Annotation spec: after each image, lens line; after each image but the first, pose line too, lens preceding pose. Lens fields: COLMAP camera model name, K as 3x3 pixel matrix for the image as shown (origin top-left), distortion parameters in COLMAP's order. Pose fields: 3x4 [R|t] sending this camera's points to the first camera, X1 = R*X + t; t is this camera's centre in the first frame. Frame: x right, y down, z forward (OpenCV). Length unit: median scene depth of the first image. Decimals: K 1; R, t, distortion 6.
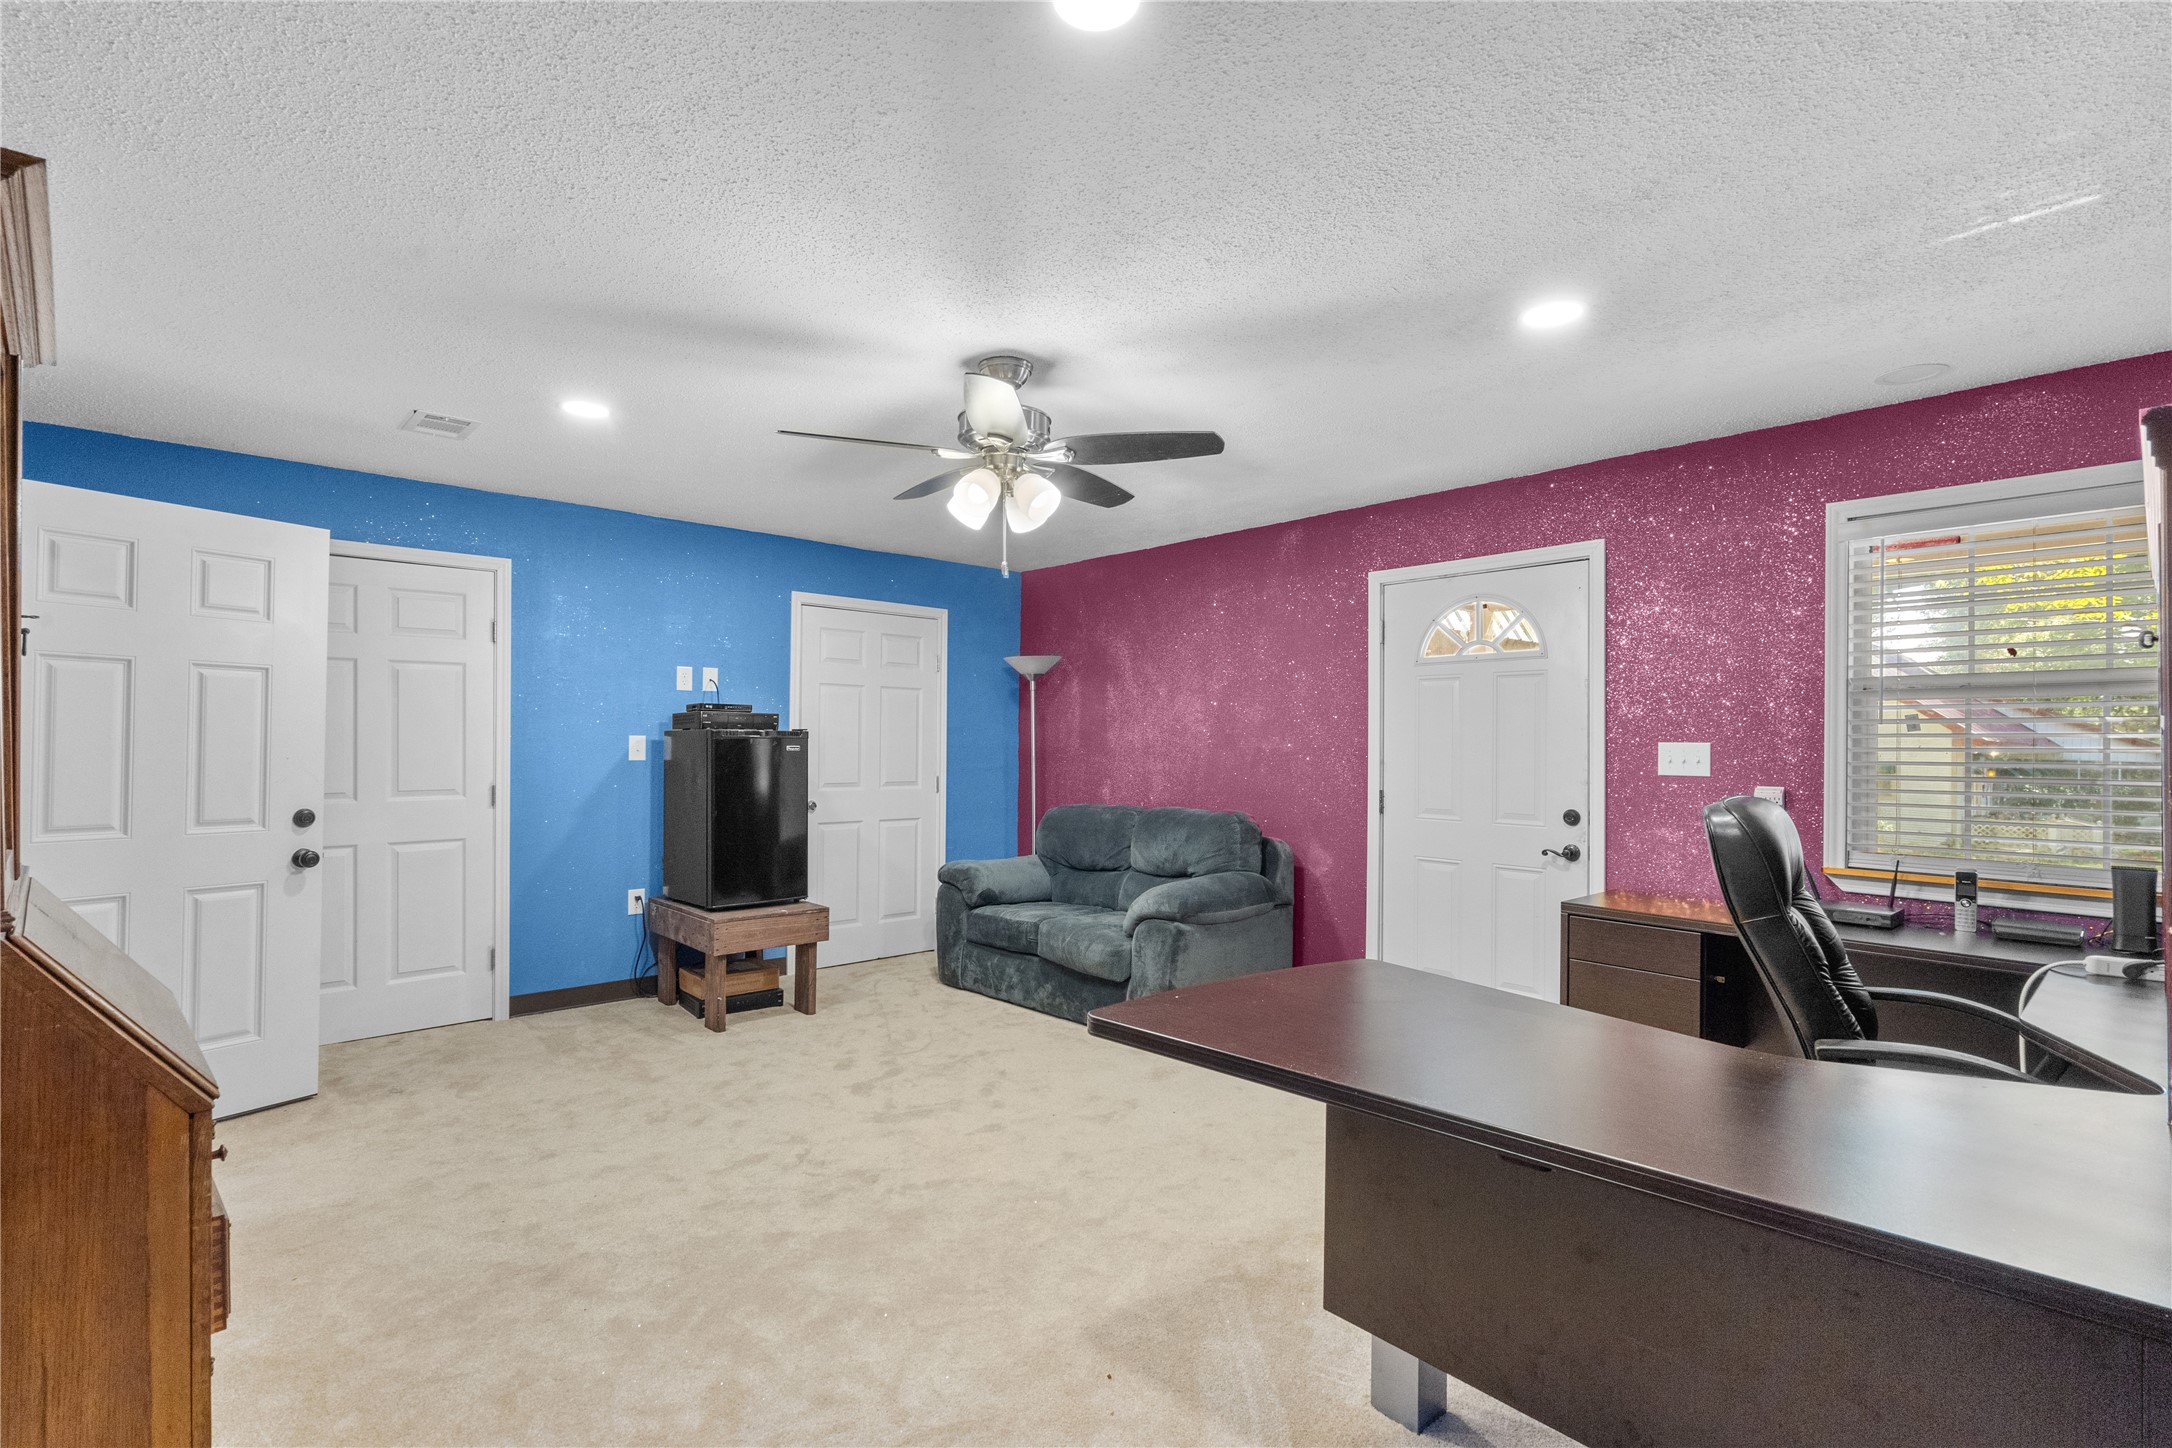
lens RADIAL K [[997.8, 0, 1066.1], [0, 997.8, 734.0], [0, 0, 1]] dist [0.001339, 0.000229]
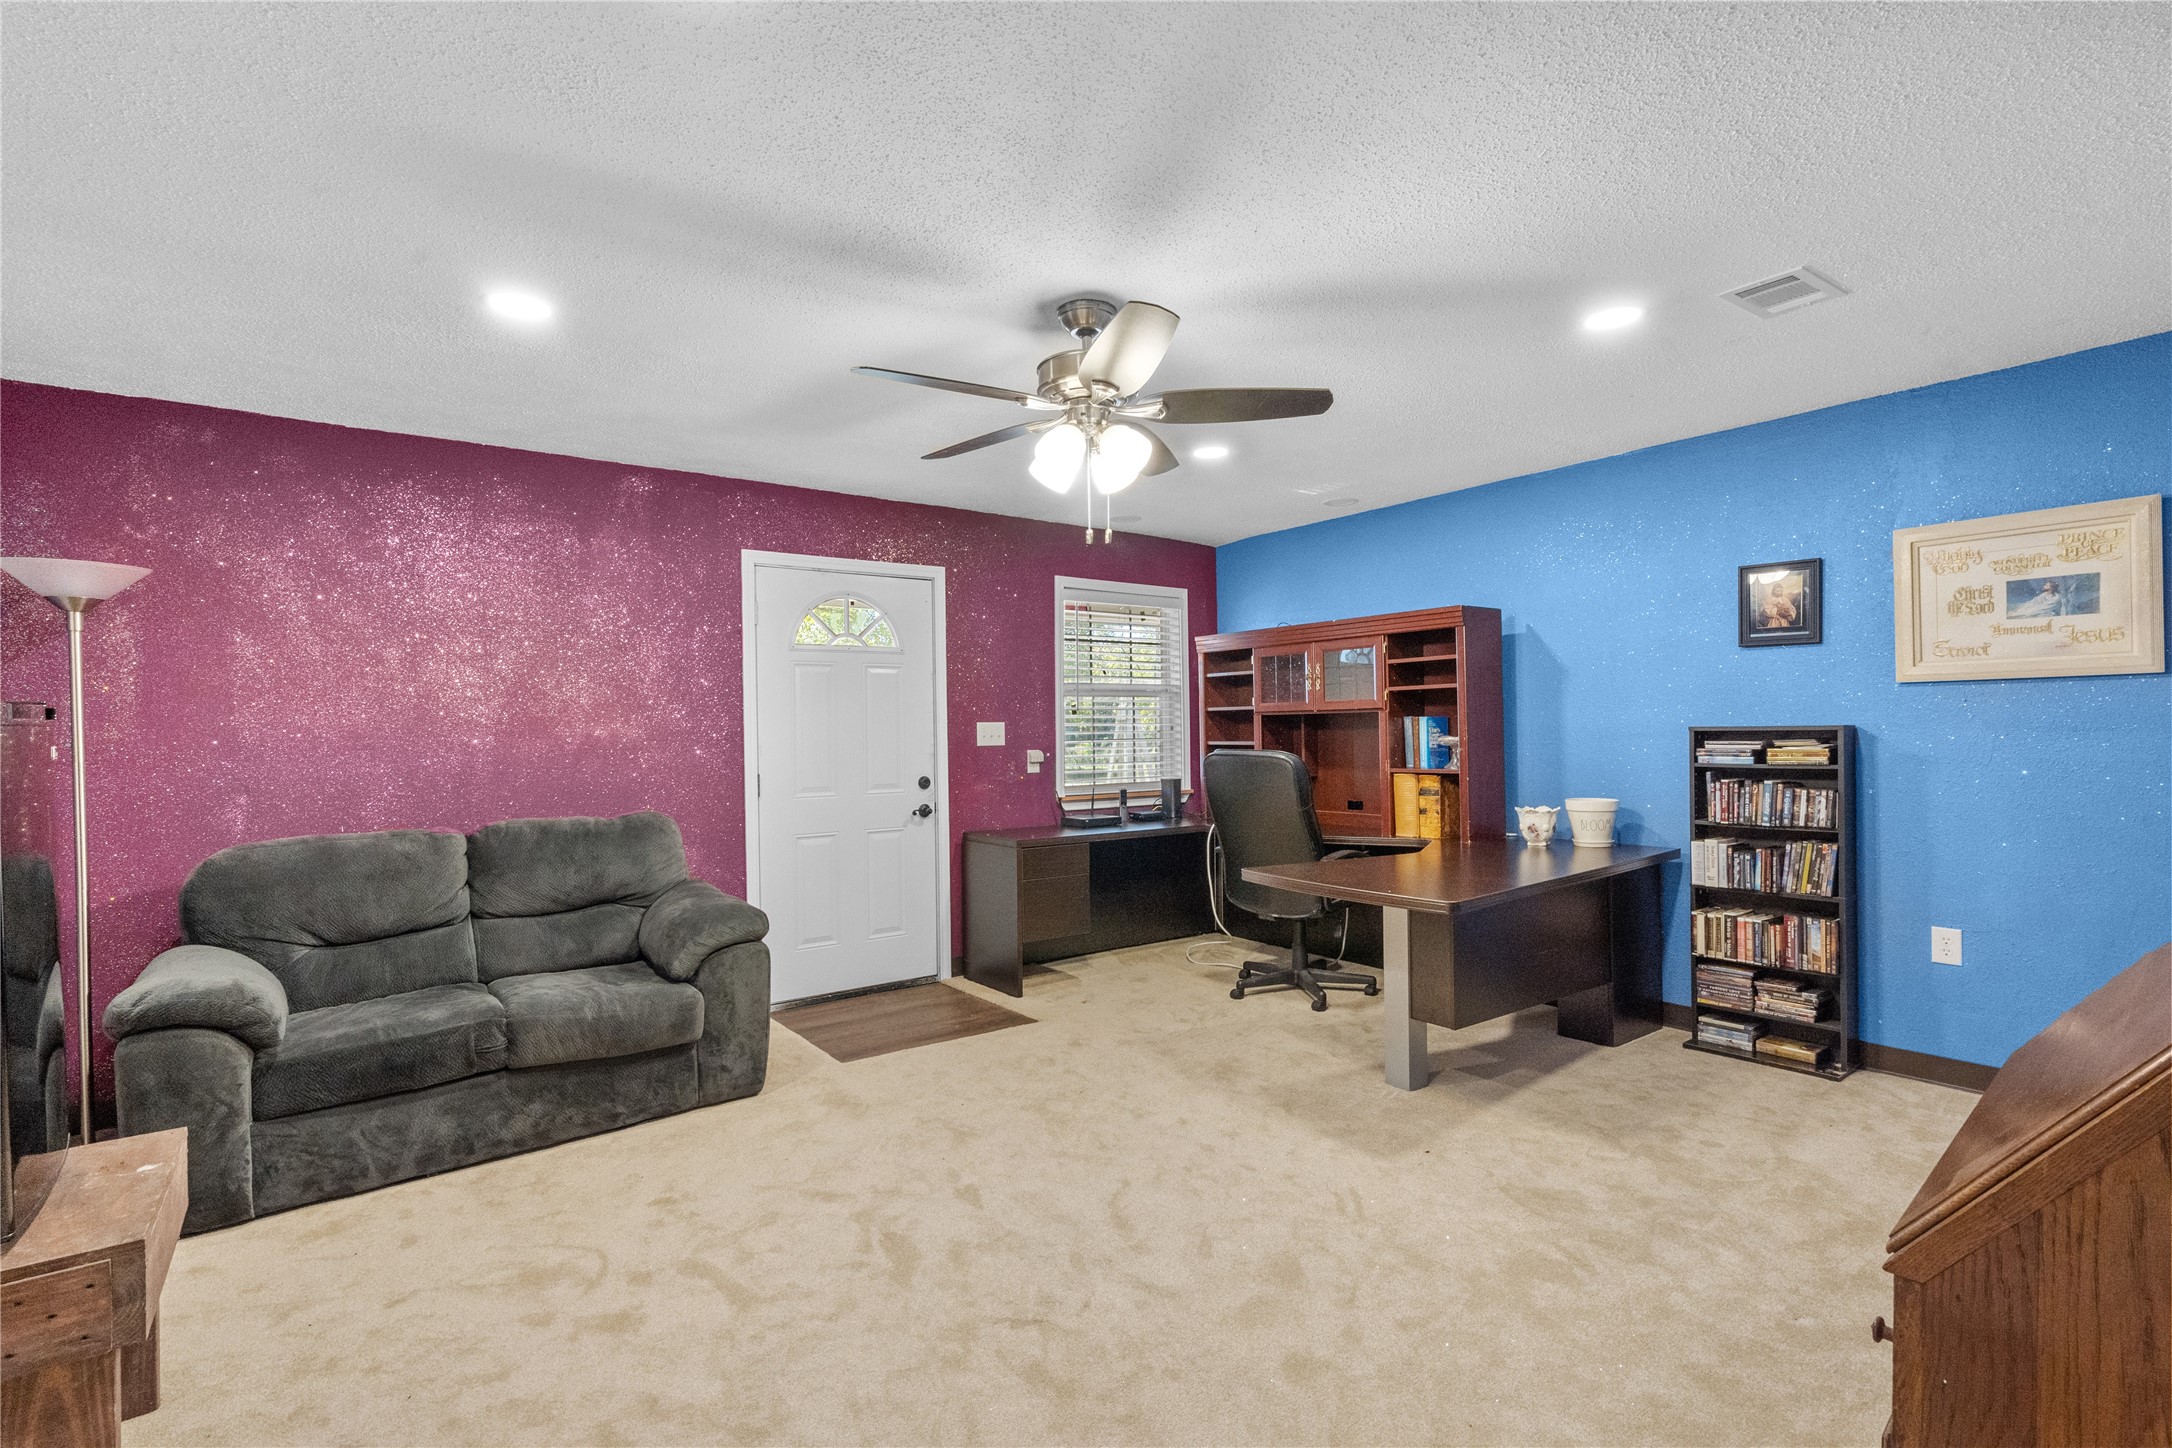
lens RADIAL K [[997.8, 0, 1066.1], [0, 997.8, 734.0], [0, 0, 1]] dist [0.001339, 0.000229]
pose [[0.101582, -0.016960, 0.994683, -0.729500], [0.002301, 0.999856, 0.016814, 0.001407], [-0.994824, 0.000581, 0.101607, 0.694045]]
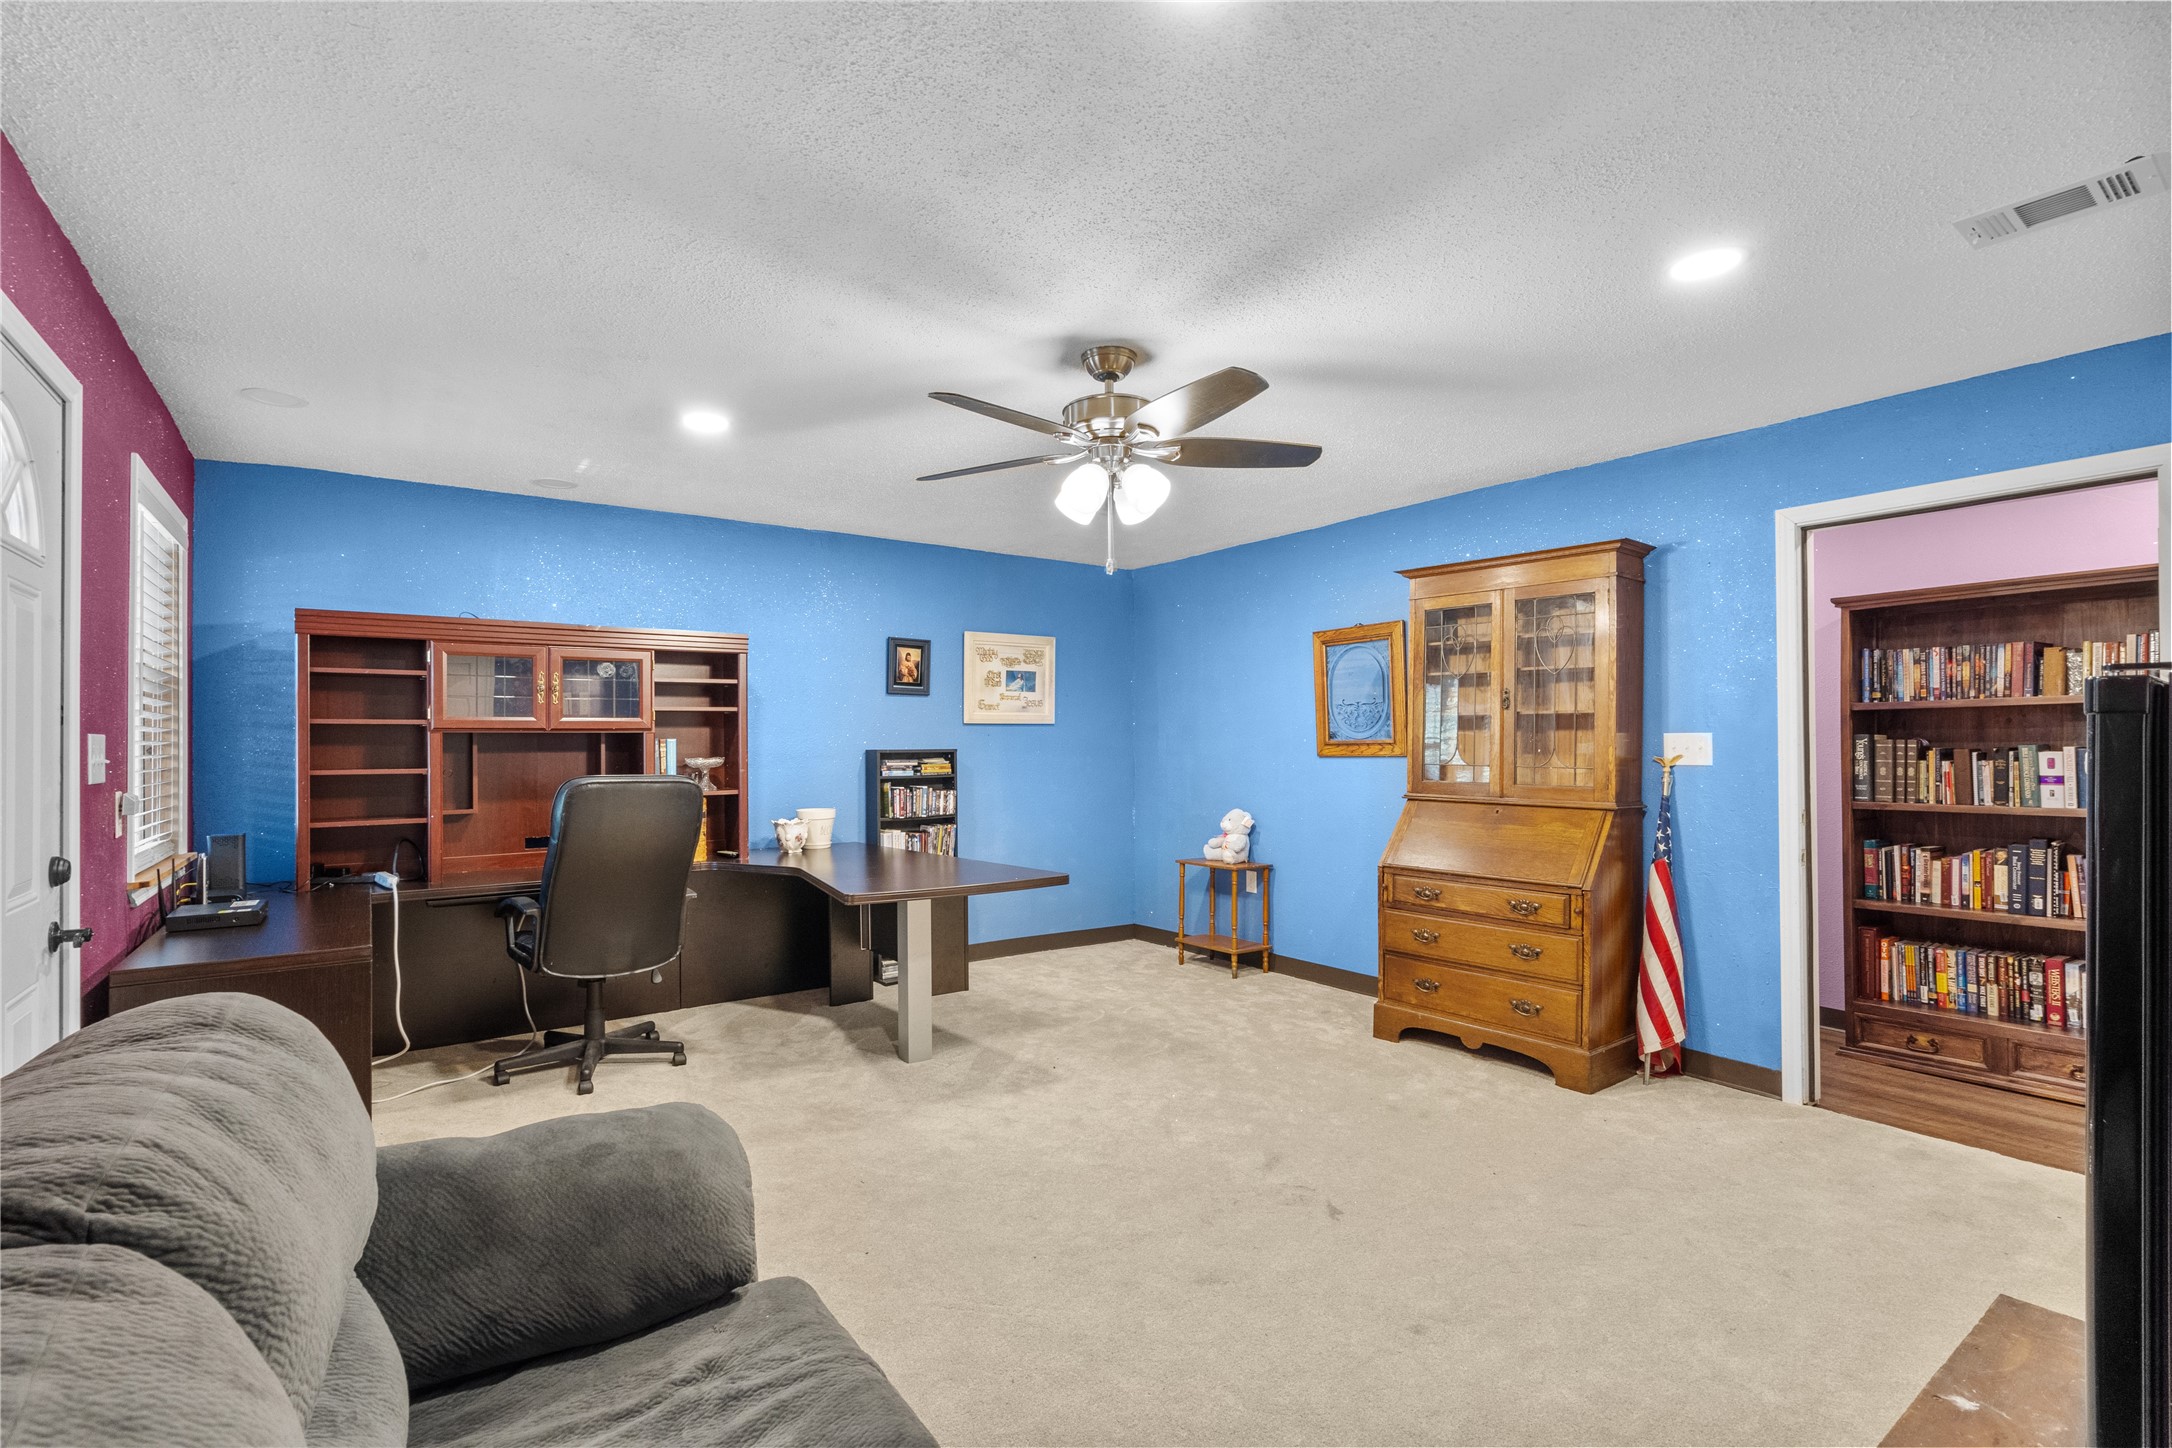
lens RADIAL K [[997.8, 0, 1066.1], [0, 997.8, 734.0], [0, 0, 1]] dist [0.001339, 0.000229]
pose [[-0.993210, -0.002751, 0.116301, -0.128127], [-0.005249, 0.999762, -0.021183, 0.017449], [-0.116215, -0.021650, -0.992988, 1.438797]]
